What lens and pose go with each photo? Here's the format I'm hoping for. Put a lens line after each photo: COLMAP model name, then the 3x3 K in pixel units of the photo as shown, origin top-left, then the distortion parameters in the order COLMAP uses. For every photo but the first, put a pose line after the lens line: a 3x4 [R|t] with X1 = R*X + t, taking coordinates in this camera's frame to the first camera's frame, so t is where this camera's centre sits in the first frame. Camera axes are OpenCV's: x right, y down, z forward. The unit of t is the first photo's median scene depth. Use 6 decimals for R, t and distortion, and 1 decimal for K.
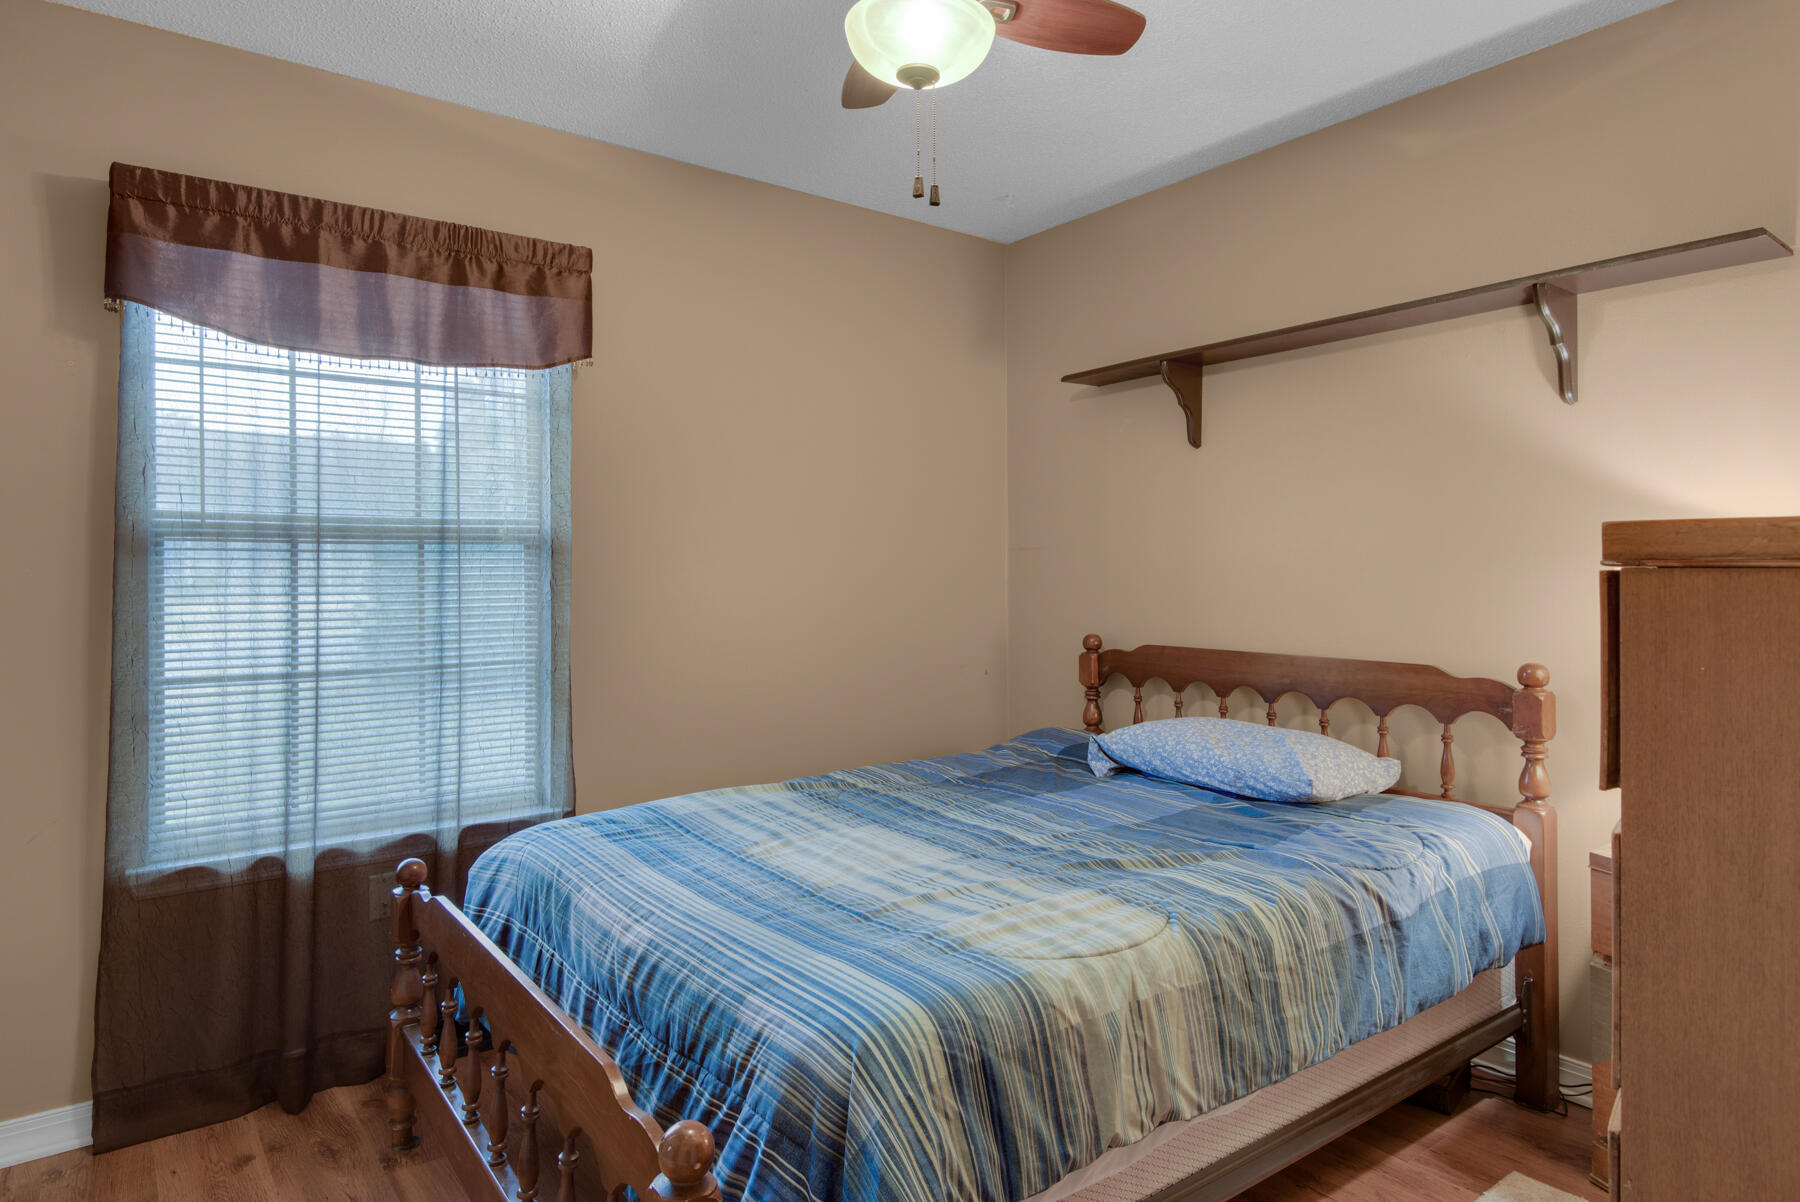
lens RADIAL K [[1056.0, 0, 889.5], [0, 1056.0, 587.1], [0, 0, 1]] dist [0.002899, 0.003467]
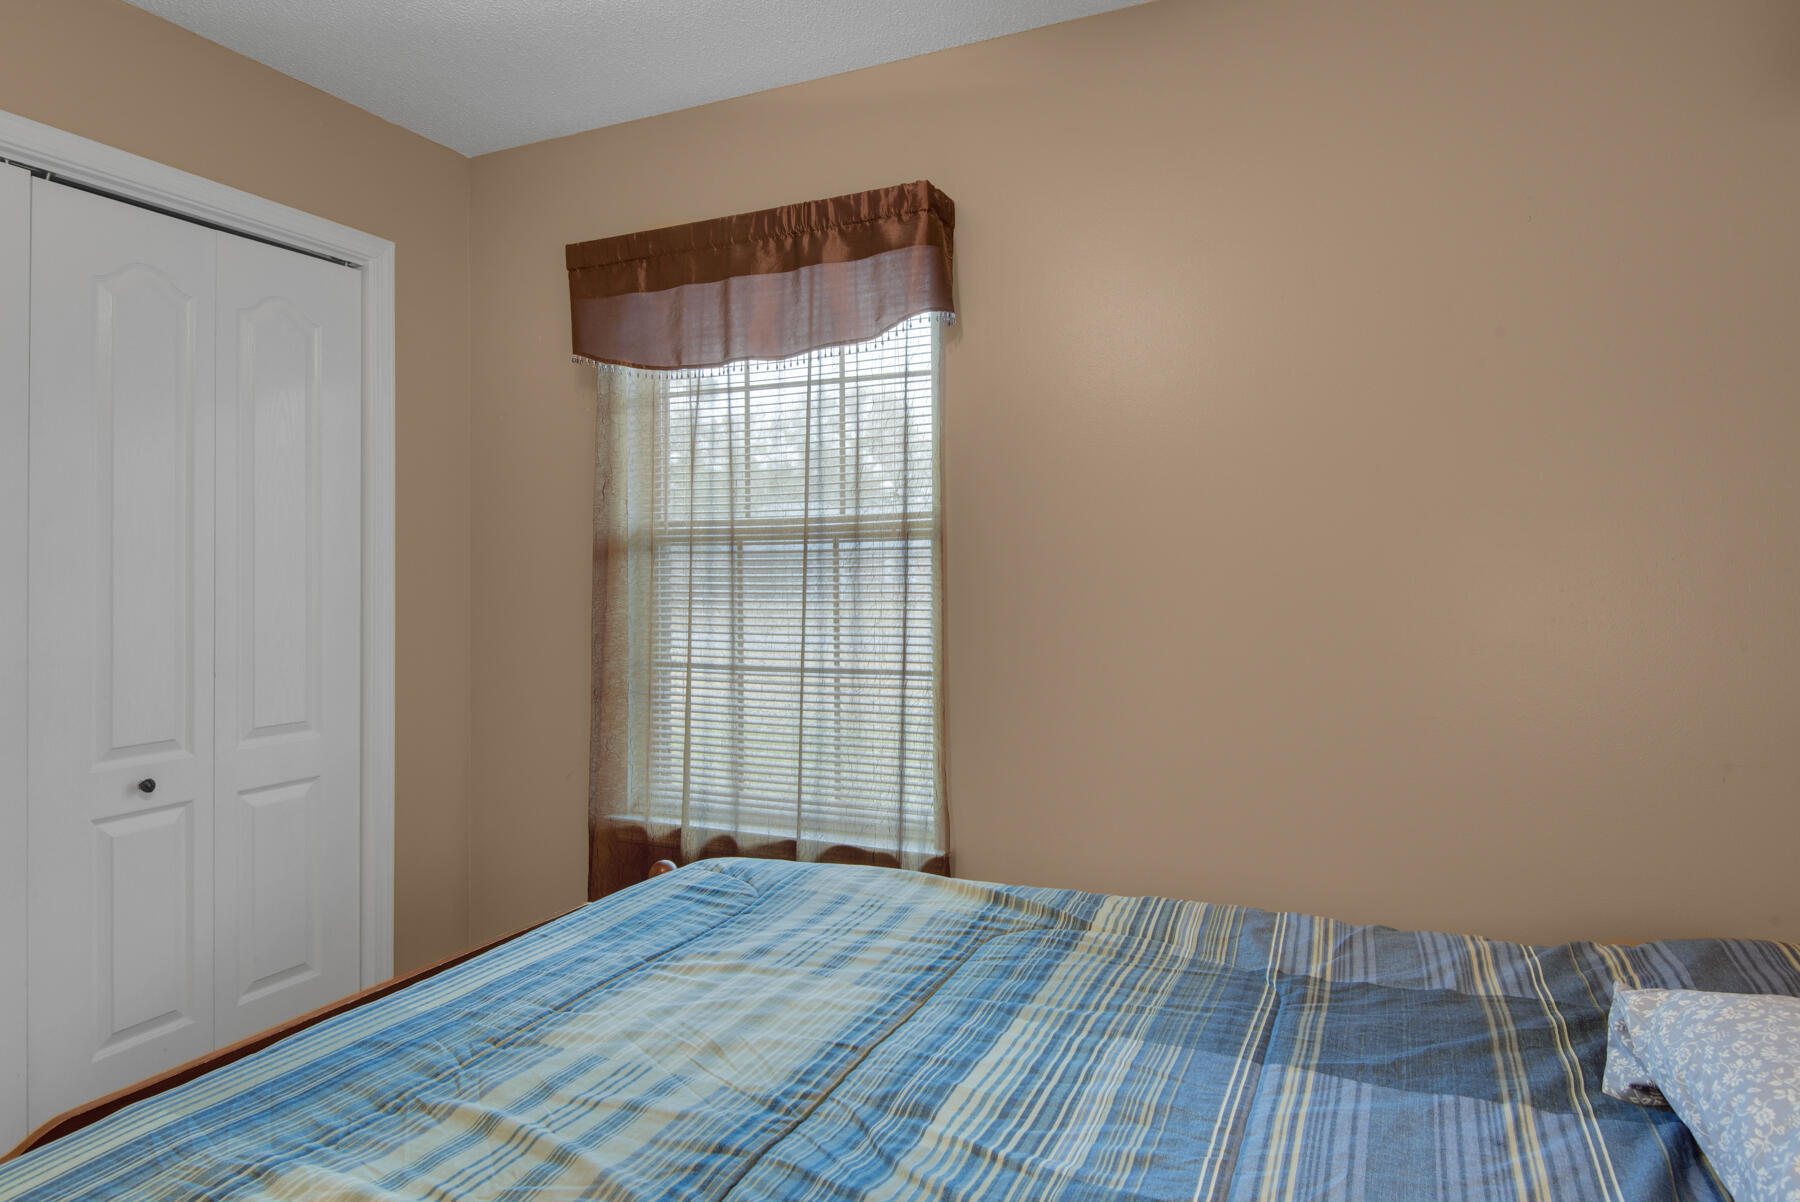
lens RADIAL K [[1056.0, 0, 890.1], [0, 1056.0, 613.0], [0, 0, 1]] dist [0.002899, 0.003467]
pose [[0.449679, 0.038862, -0.892344, 0.478936], [0.001764, 0.999012, 0.044397, -0.020740], [0.893188, -0.021538, 0.449167, 0.664215]]
